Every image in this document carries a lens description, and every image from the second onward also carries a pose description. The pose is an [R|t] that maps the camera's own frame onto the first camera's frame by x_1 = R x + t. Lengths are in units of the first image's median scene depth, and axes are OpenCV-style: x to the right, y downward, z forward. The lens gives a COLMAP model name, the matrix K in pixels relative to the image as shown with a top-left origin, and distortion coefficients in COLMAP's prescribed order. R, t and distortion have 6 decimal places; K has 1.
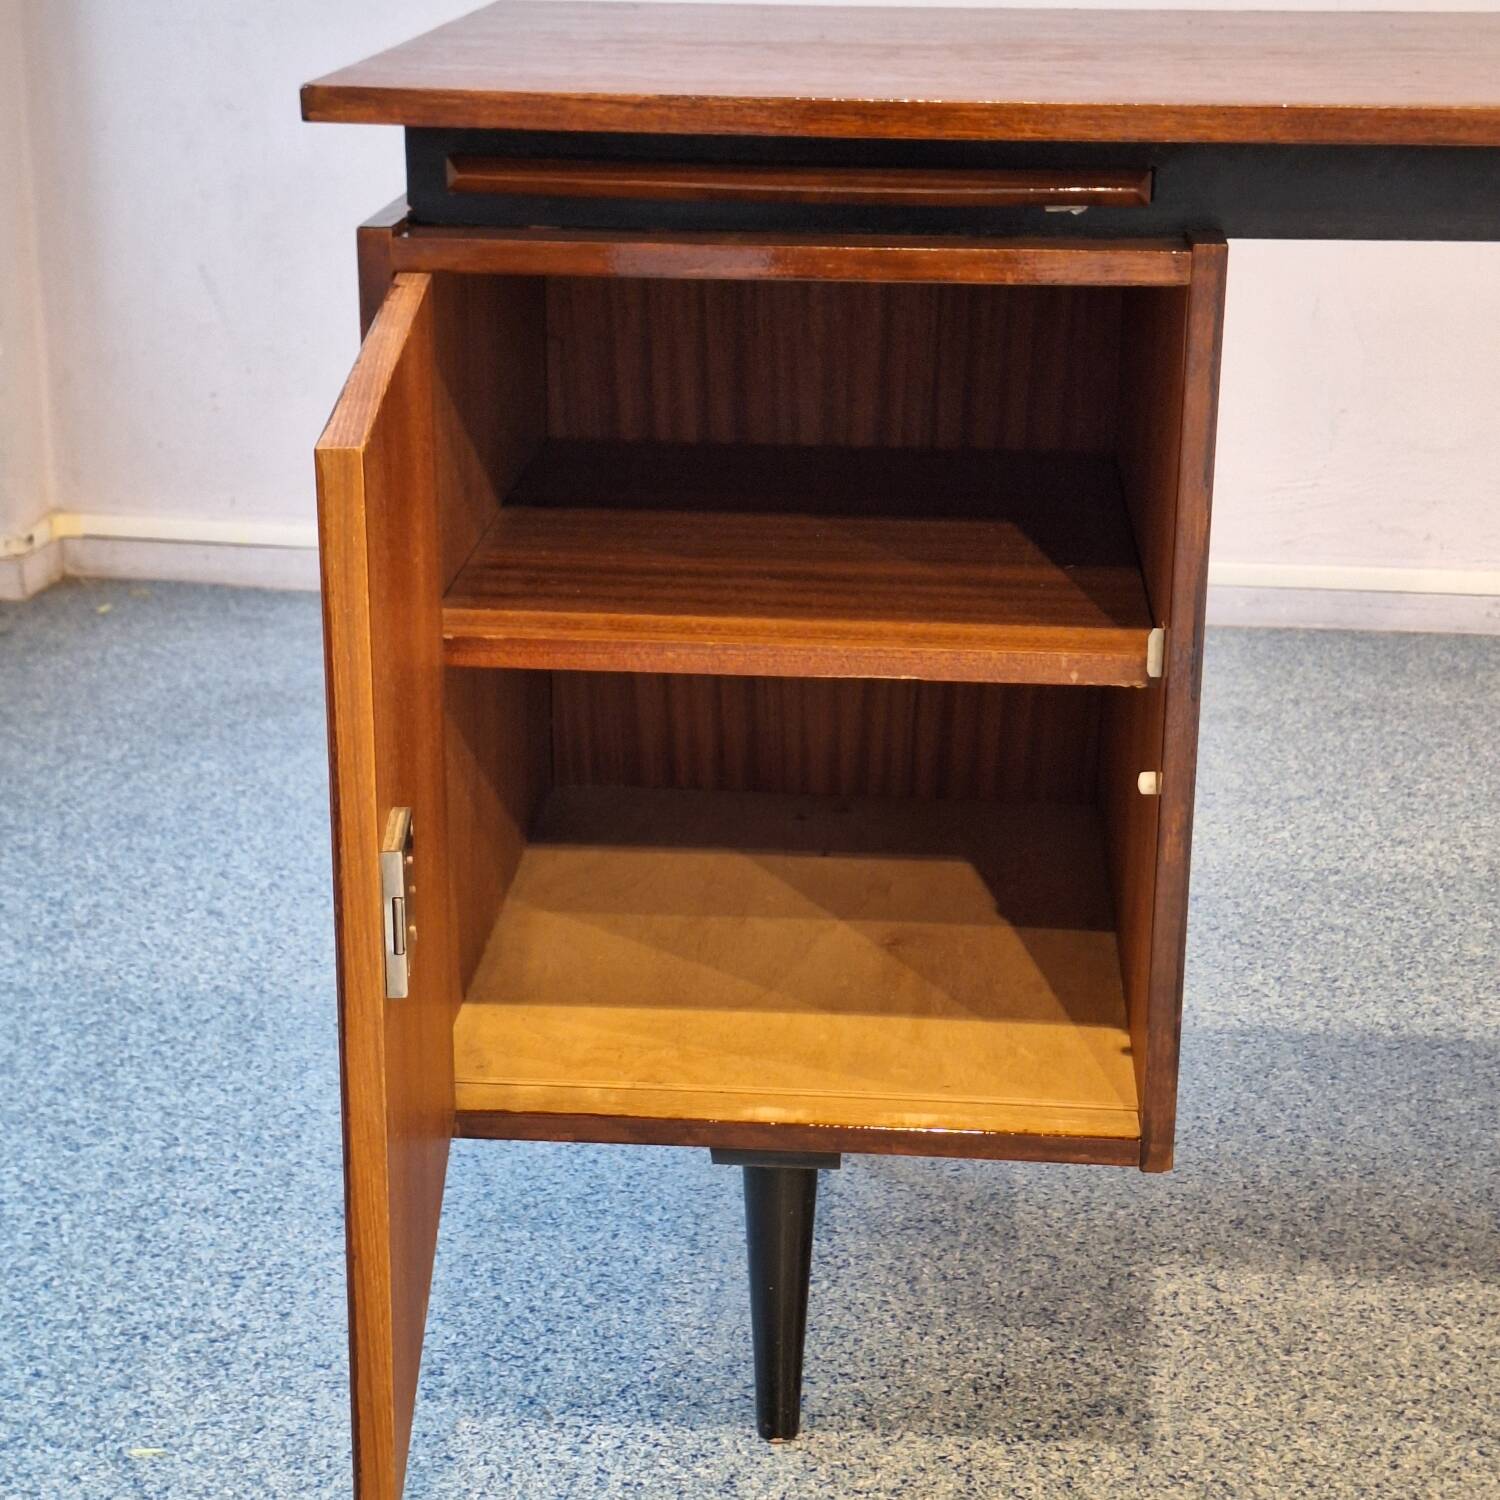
lens RADIAL K [[2724.2, 0, 754.5], [0, 2724.2, 729.1], [0, 0, 1]] dist [0.180747, -0.344252]
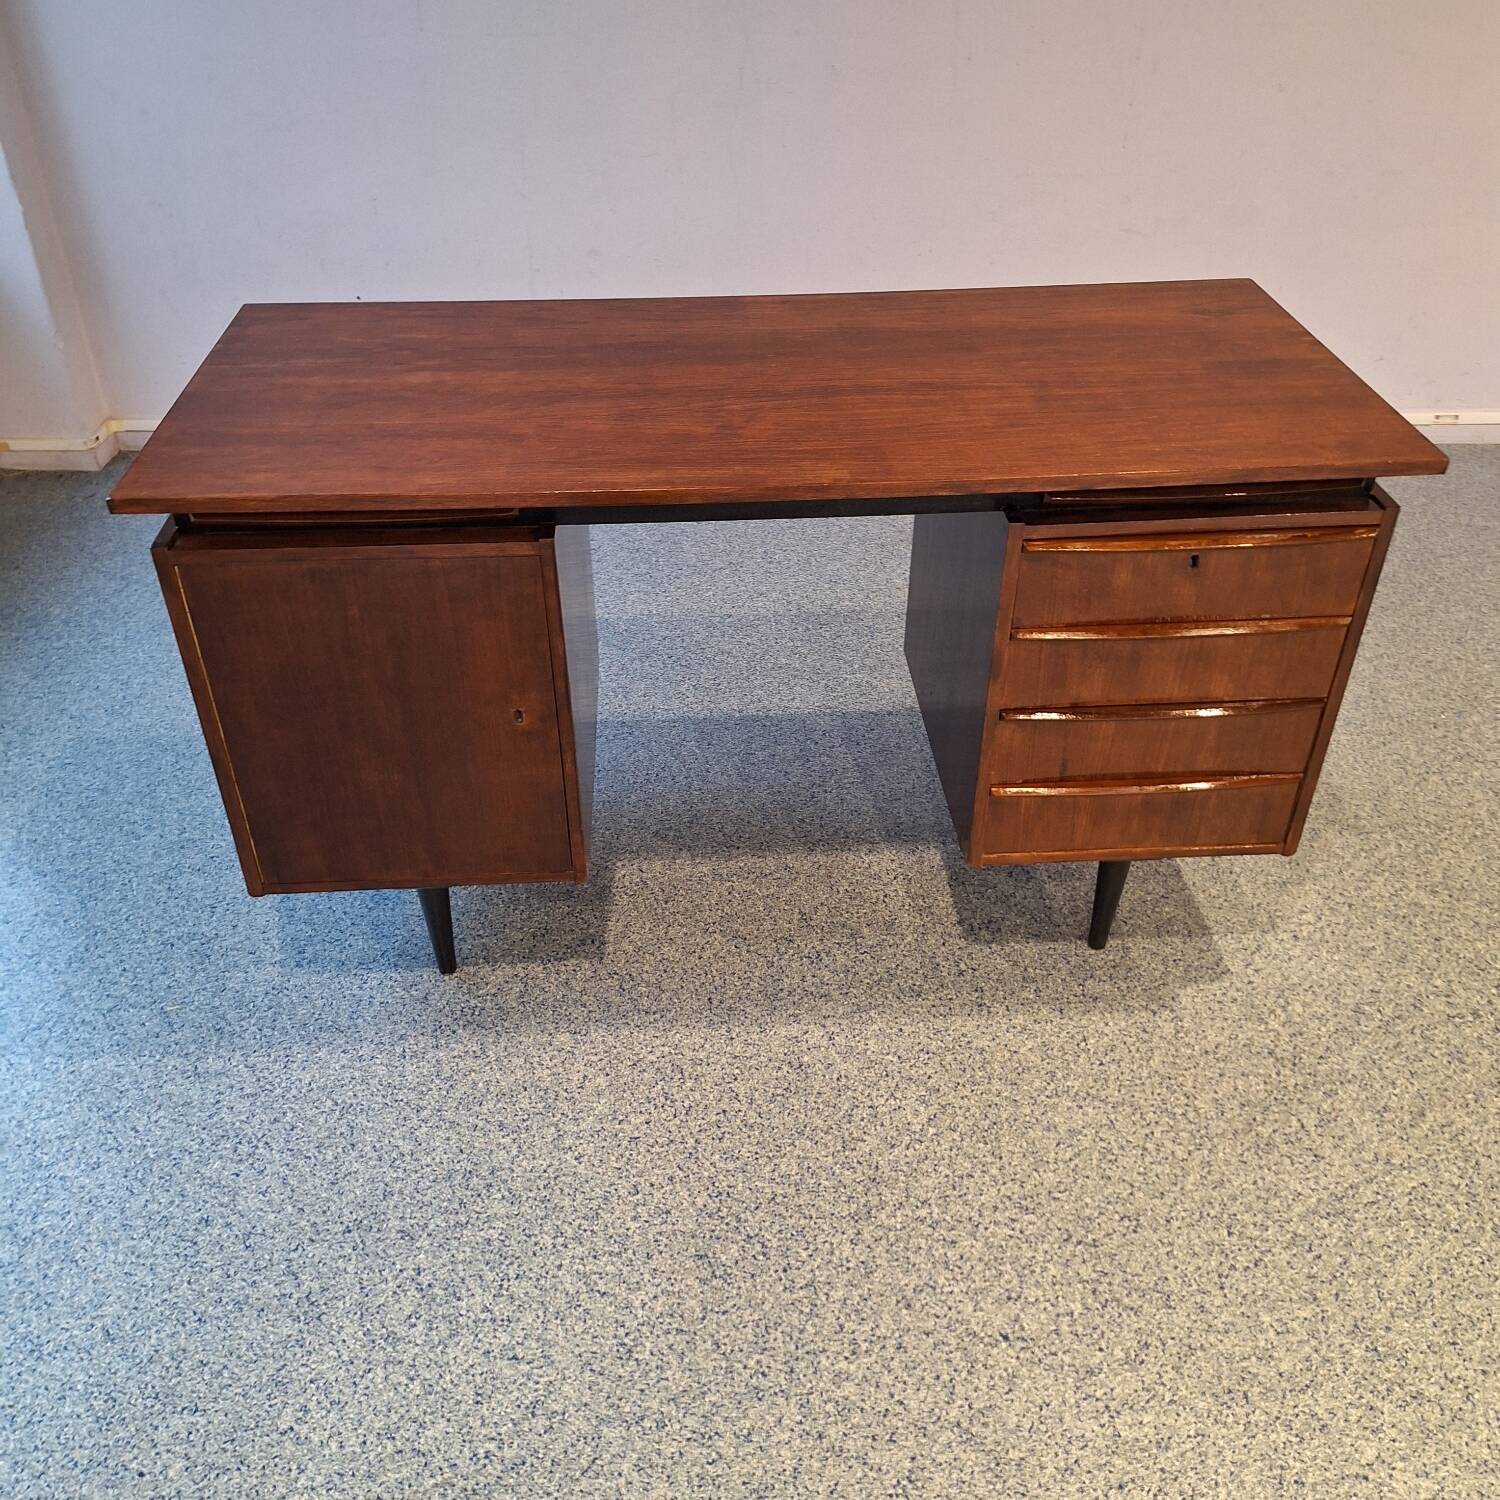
lens RADIAL K [[1361.8, 0, 724.9], [0, 1361.8, 723.6], [0, 0, 1]] dist [0.105491, -0.149916]
pose [[0.992608, -0.084340, 0.087272, 0.151962], [0.055671, 0.955377, 0.290094, -0.264467], [-0.107844, -0.283091, 0.953011, -0.096822]]
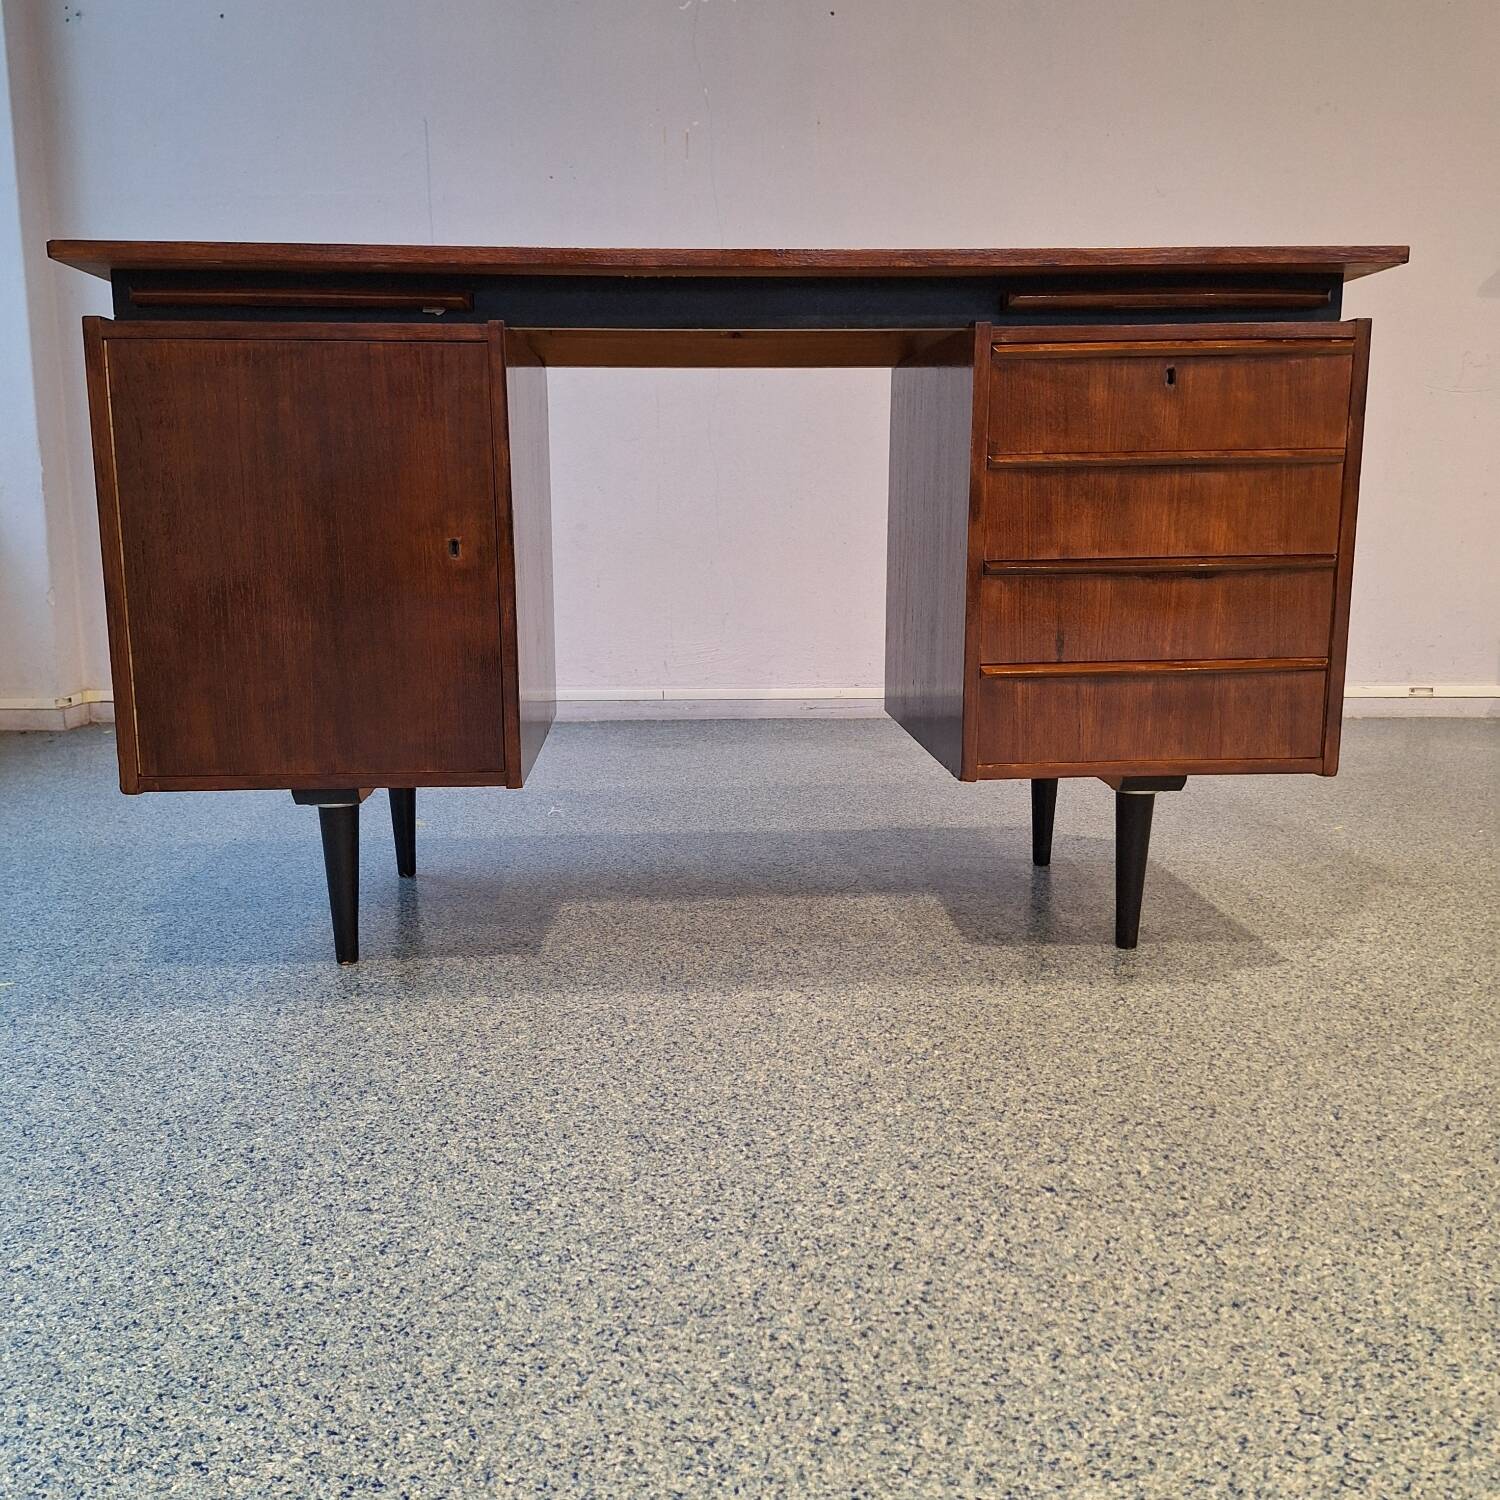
lens RADIAL K [[1364.7, 0, 731.6], [0, 1364.7, 733.0], [0, 0, 1]] dist [0.114321, -0.174612]
pose [[0.991935, -0.032783, 0.122438, 0.156341], [0.050946, 0.987628, -0.148308, 0.238678], [-0.116061, 0.153349, 0.981333, -0.030002]]
